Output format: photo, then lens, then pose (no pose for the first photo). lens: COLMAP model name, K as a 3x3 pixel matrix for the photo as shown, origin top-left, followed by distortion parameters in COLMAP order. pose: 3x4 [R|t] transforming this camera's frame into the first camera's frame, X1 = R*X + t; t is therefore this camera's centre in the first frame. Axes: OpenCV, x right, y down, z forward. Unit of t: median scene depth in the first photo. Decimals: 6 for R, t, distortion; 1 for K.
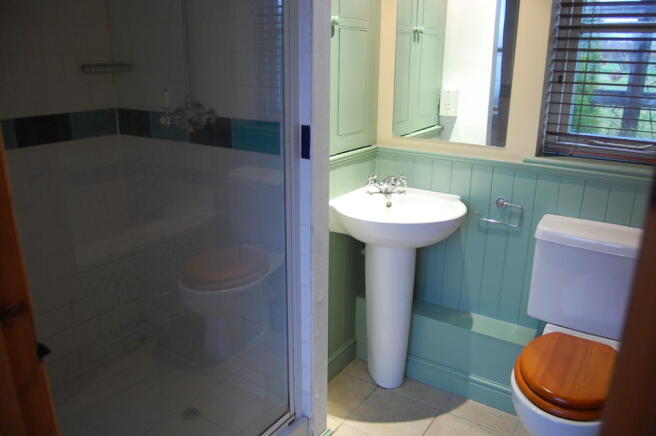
lens RADIAL K [[487.6, 0, 328.0], [0, 487.6, 218.0], [0, 0, 1]] dist [-0.138967, 0.061074]
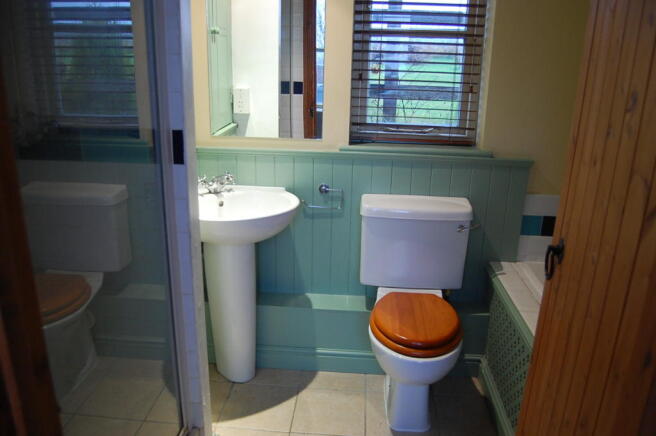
lens RADIAL K [[487.6, 0, 328.0], [0, 487.6, 218.0], [0, 0, 1]] dist [-0.138967, 0.061074]
pose [[0.864181, -0.136212, 0.484394, -0.179936], [0.133050, 0.990257, 0.041095, -0.010133], [-0.485272, 0.028935, 0.873884, 0.011255]]
